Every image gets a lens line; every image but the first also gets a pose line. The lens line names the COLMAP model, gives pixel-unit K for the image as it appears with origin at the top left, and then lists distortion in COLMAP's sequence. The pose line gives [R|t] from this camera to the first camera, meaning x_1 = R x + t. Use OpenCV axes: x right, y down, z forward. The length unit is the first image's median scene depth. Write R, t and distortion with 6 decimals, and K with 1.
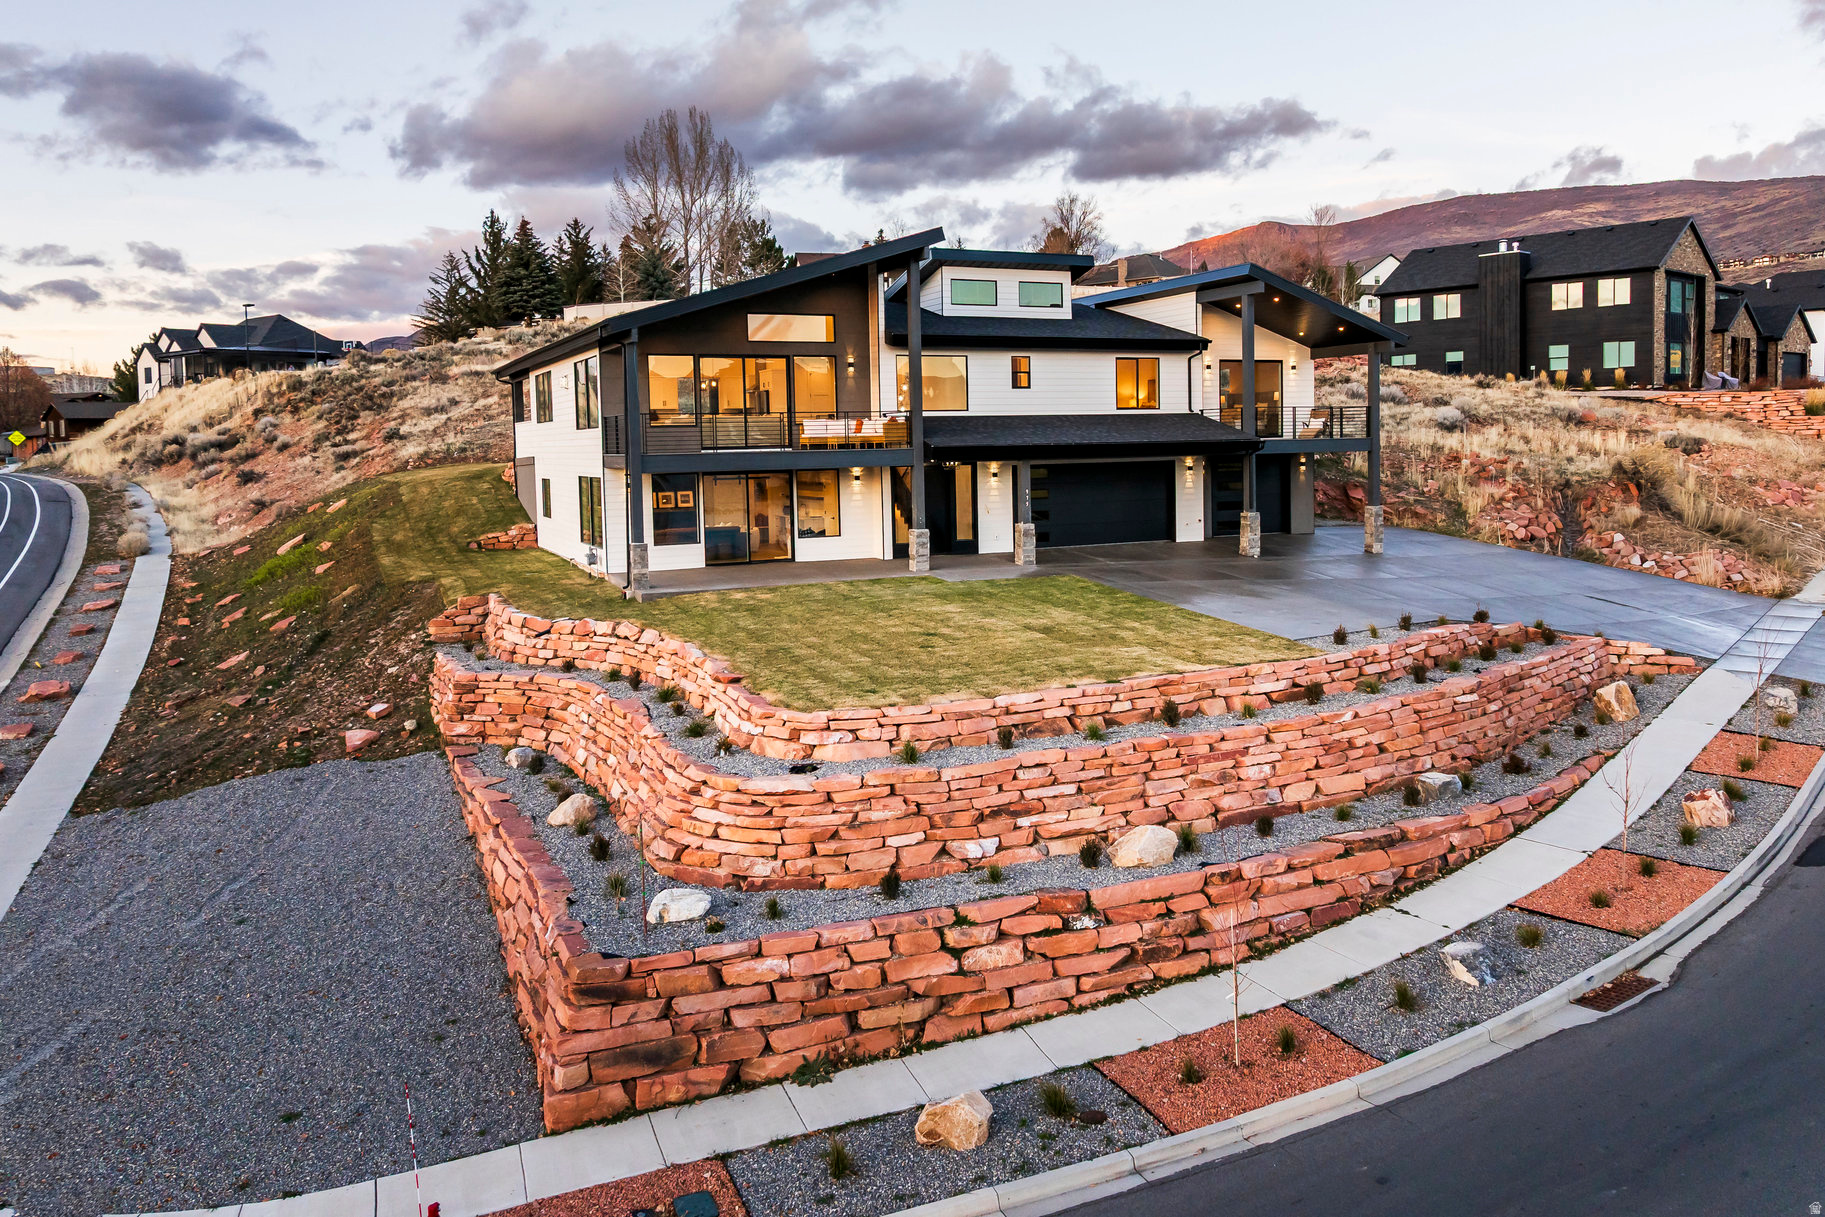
lens RADIAL K [[1392.9, 0, 986.3], [0, 1392.9, 507.7], [0, 0, 1]] dist [-0.031867, -0.017905]
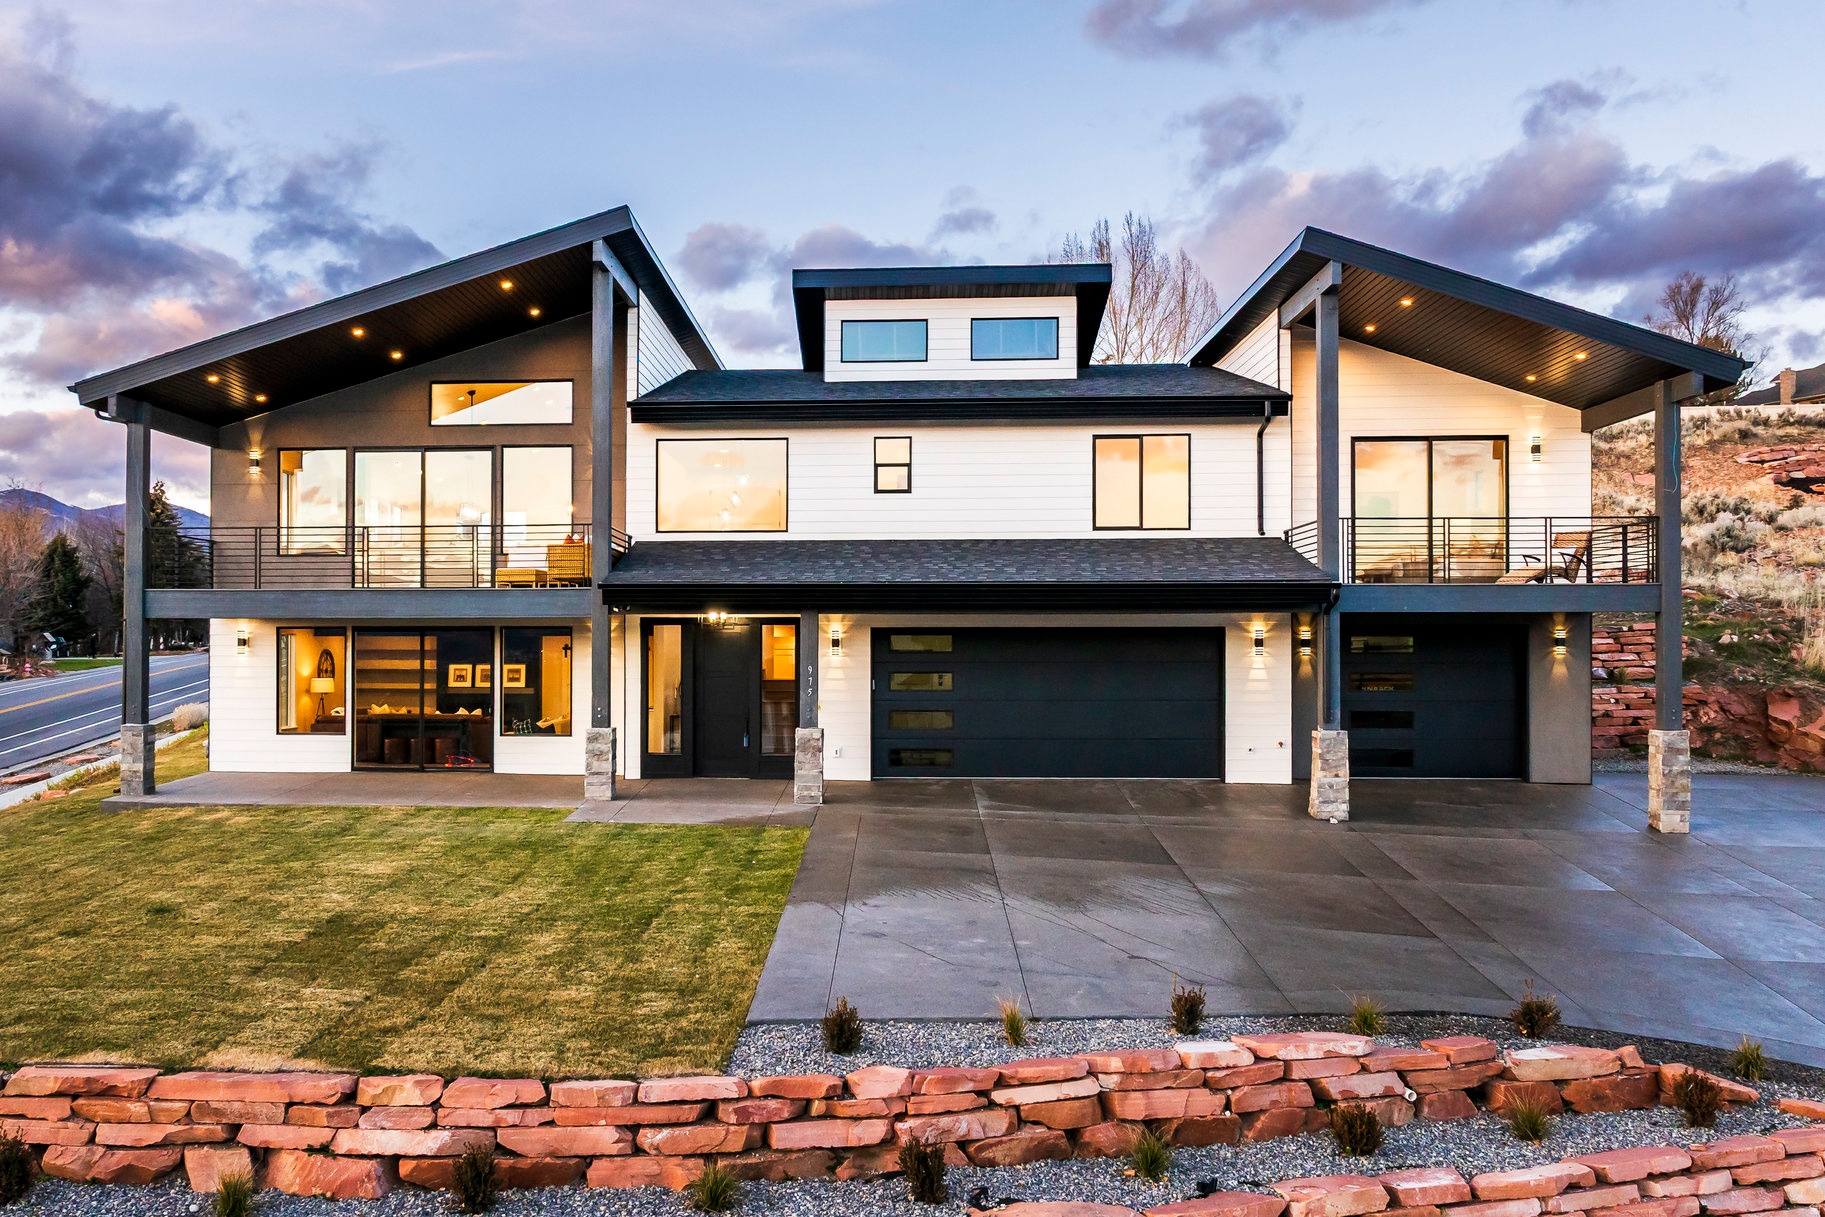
lens RADIAL K [[1629.5, 0, 760.1], [0, 1629.5, 603.7], [0, 0, 1]] dist [-0.027757, -0.031779]
pose [[0.850082, 0.003521, -0.526639, 0.346226], [-0.042720, 0.997143, -0.062291, 0.003013], [0.524916, 0.075450, 0.847804, 0.438532]]
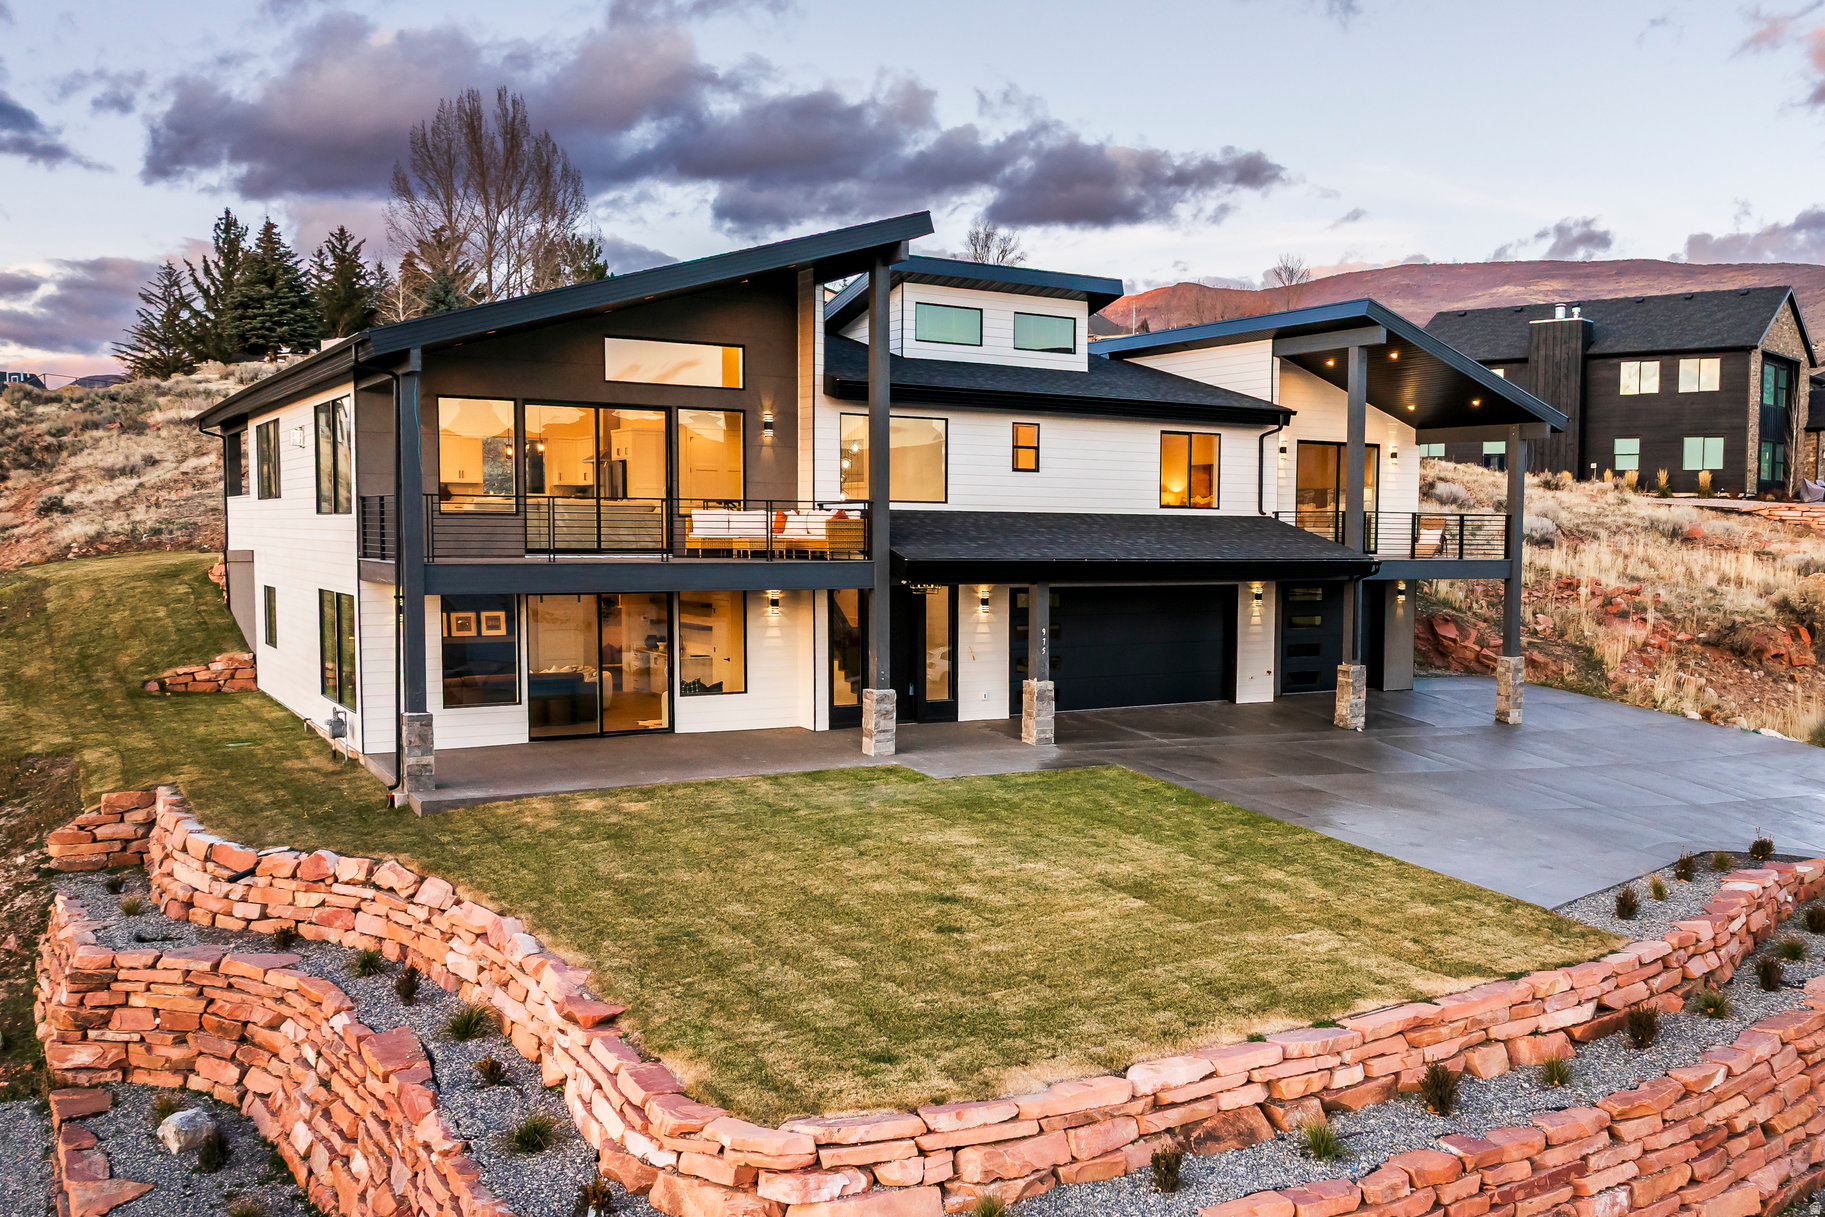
lens RADIAL K [[1629.5, 0, 1057.2], [0, 1629.5, 640.2], [0, 0, 1]] dist [-0.027757, -0.031779]
pose [[0.991247, 0.022458, 0.130096, -0.061981], [-0.024888, 0.999544, 0.017081, -0.020606], [-0.129653, -0.020169, 0.991354, 0.246682]]
